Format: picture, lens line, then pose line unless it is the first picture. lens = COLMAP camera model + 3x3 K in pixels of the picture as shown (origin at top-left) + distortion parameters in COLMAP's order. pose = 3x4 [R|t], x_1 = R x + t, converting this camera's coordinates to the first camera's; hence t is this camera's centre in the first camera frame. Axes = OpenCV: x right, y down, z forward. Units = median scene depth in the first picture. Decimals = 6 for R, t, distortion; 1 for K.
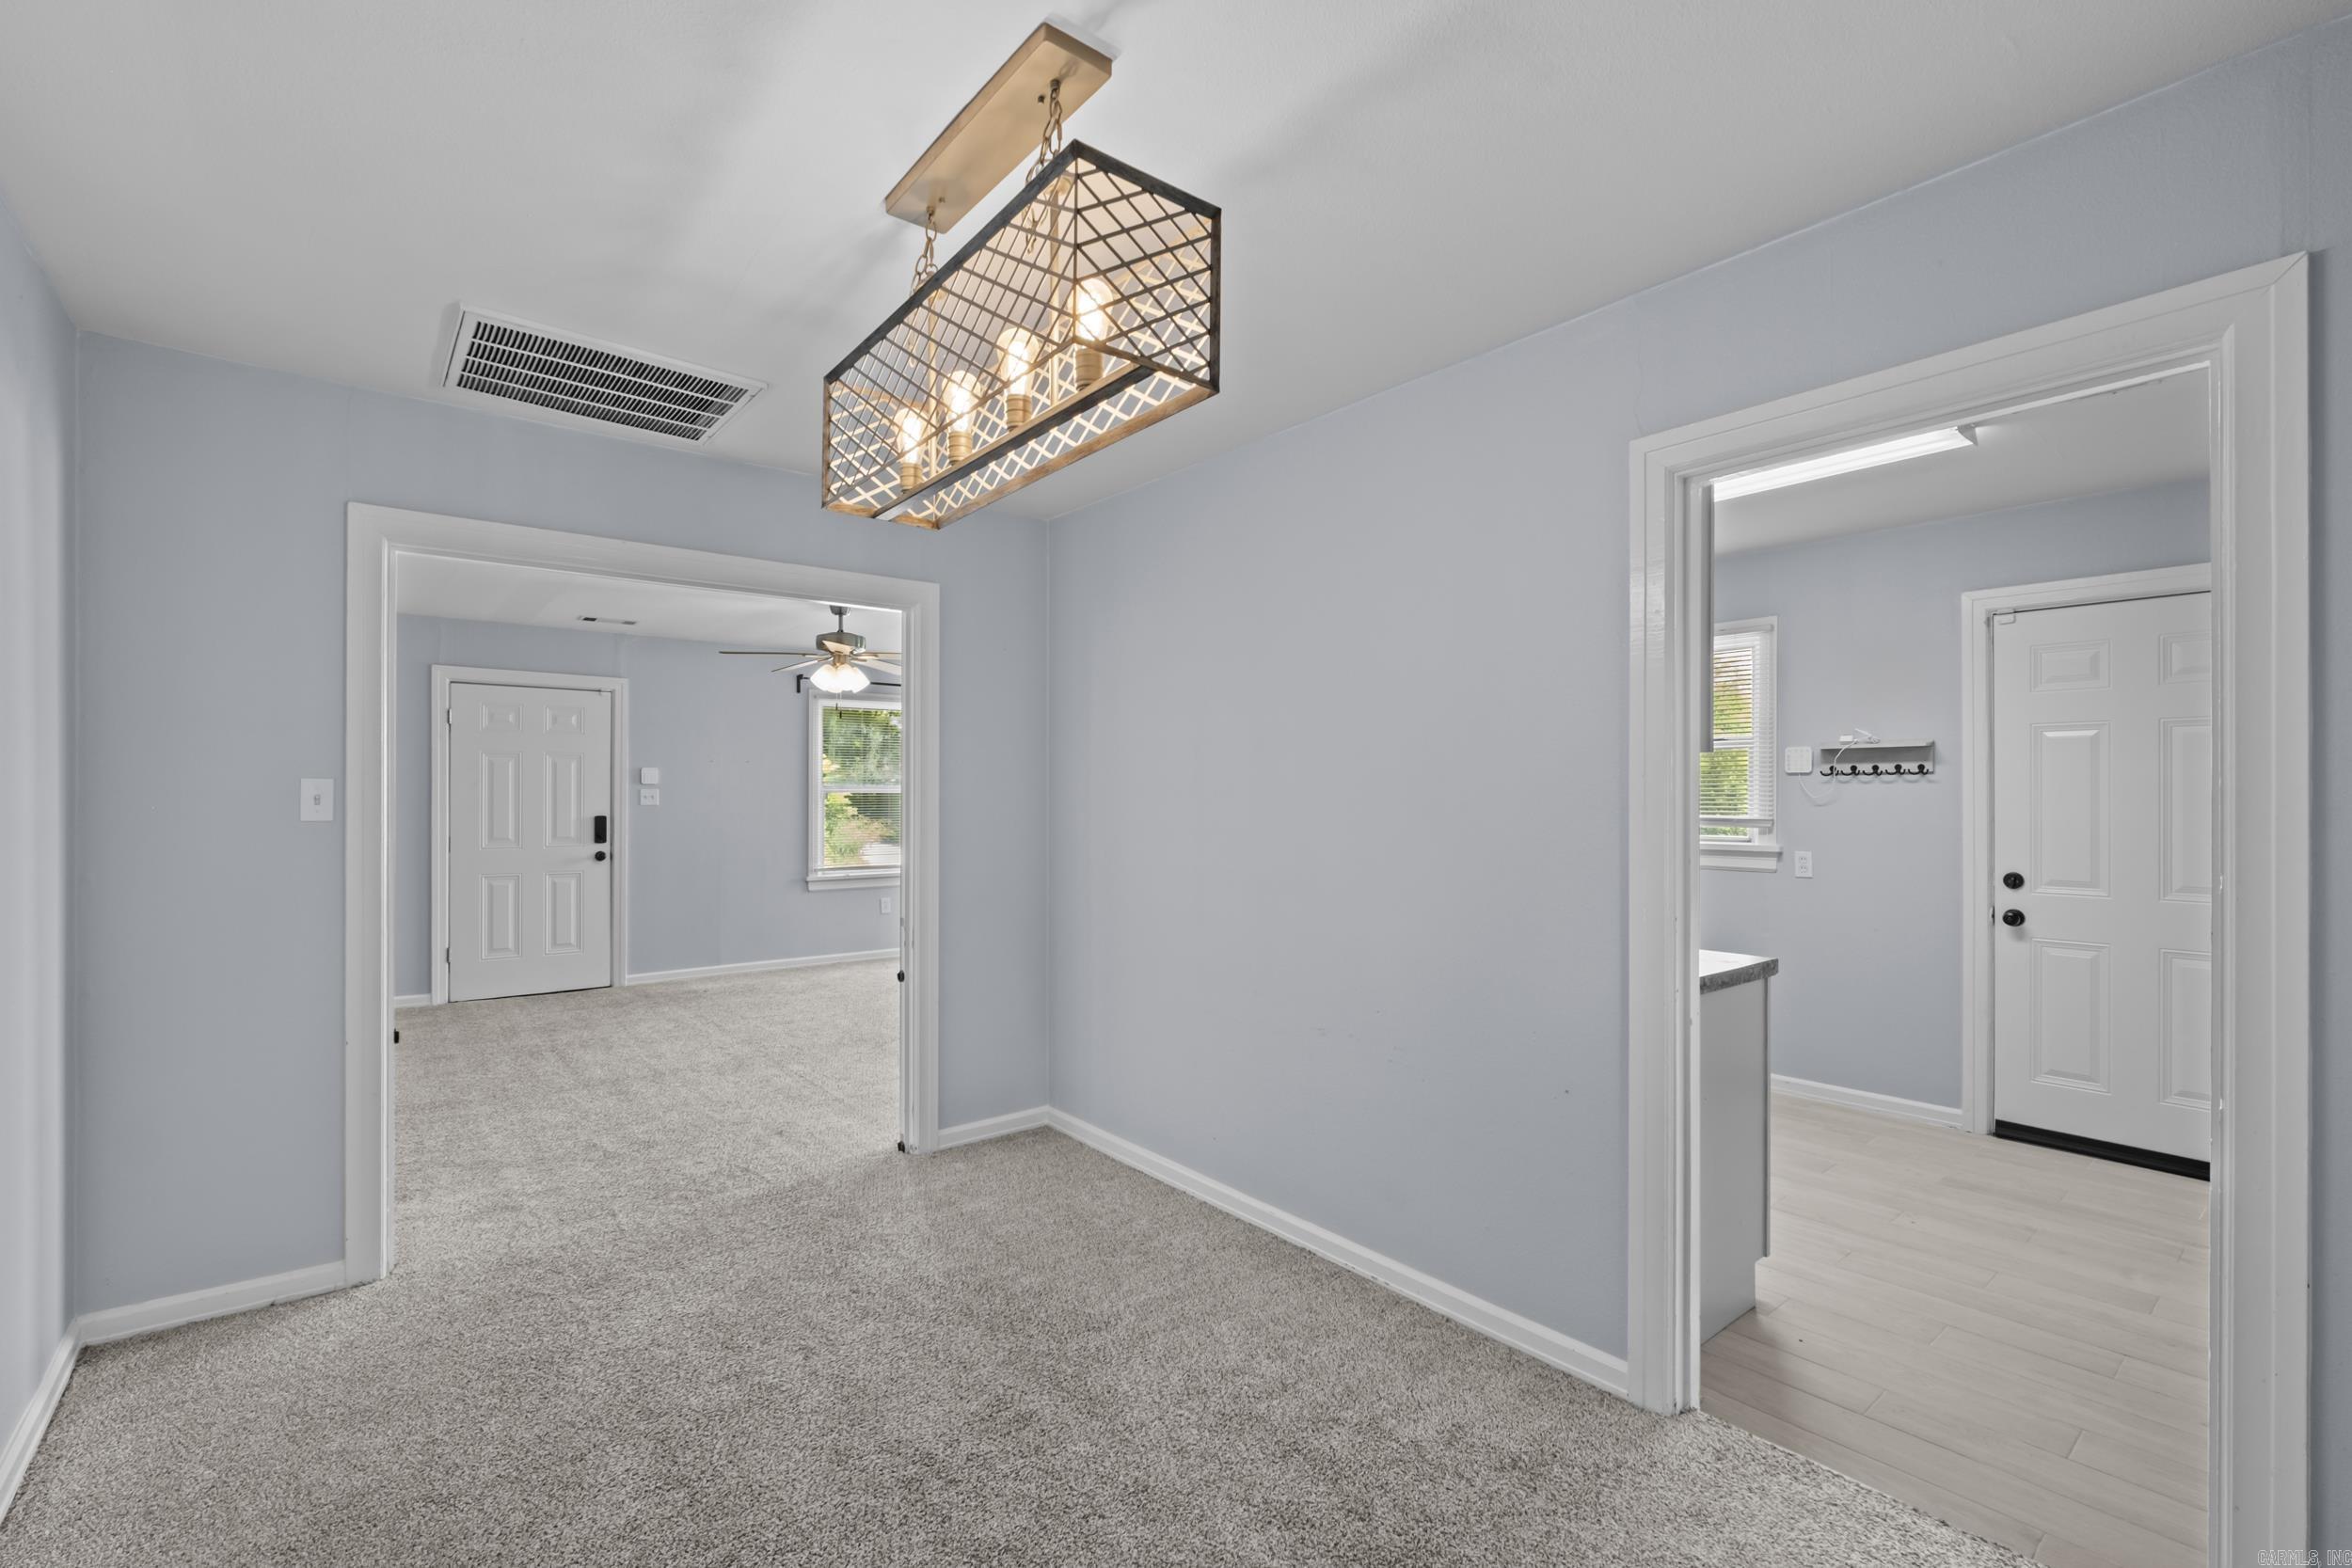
lens RADIAL K [[1025.6, 0, 1155.4], [0, 1025.6, 791.1], [0, 0, 1]] dist [-0.006964, 0.000592]
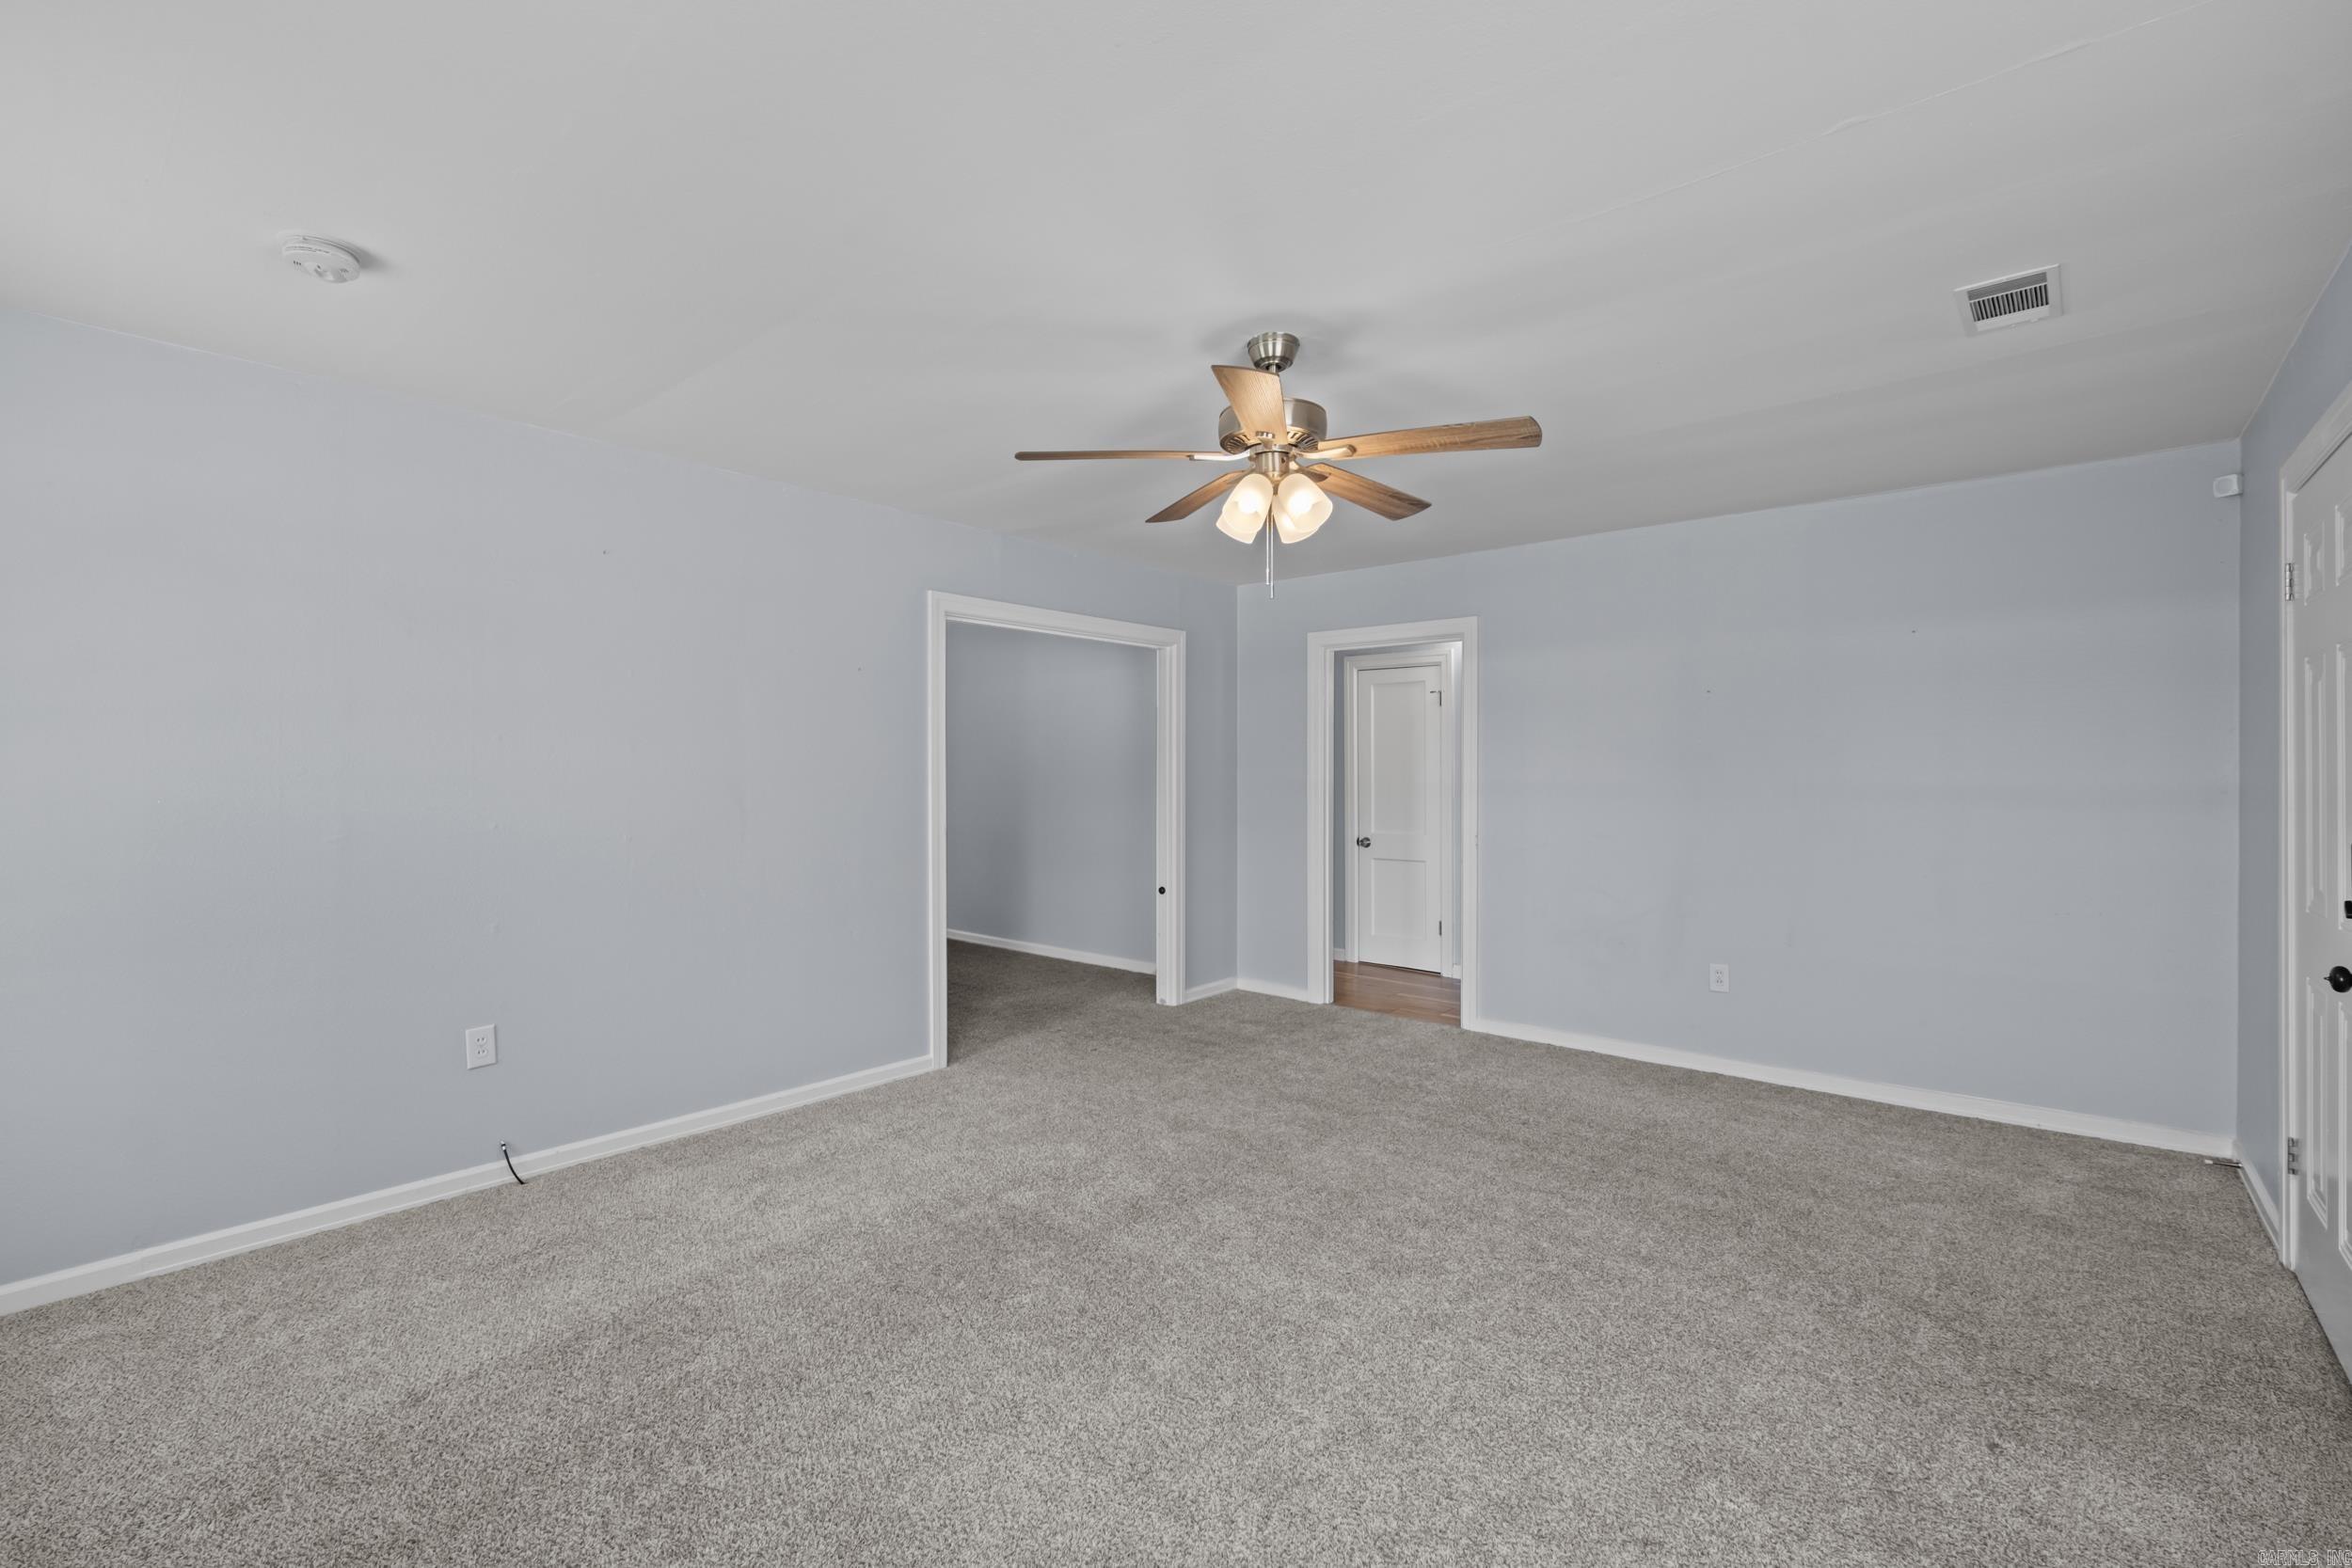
lens RADIAL K [[1025.6, 0, 1151.2], [0, 1025.6, 777.5], [0, 0, 1]] dist [-0.006964, 0.000592]
pose [[-0.985829, 0.000366, -0.167755, -0.156824], [-0.000276, 0.999993, 0.003805, 0.004158], [0.167756, 0.003797, -0.985821, 1.232024]]
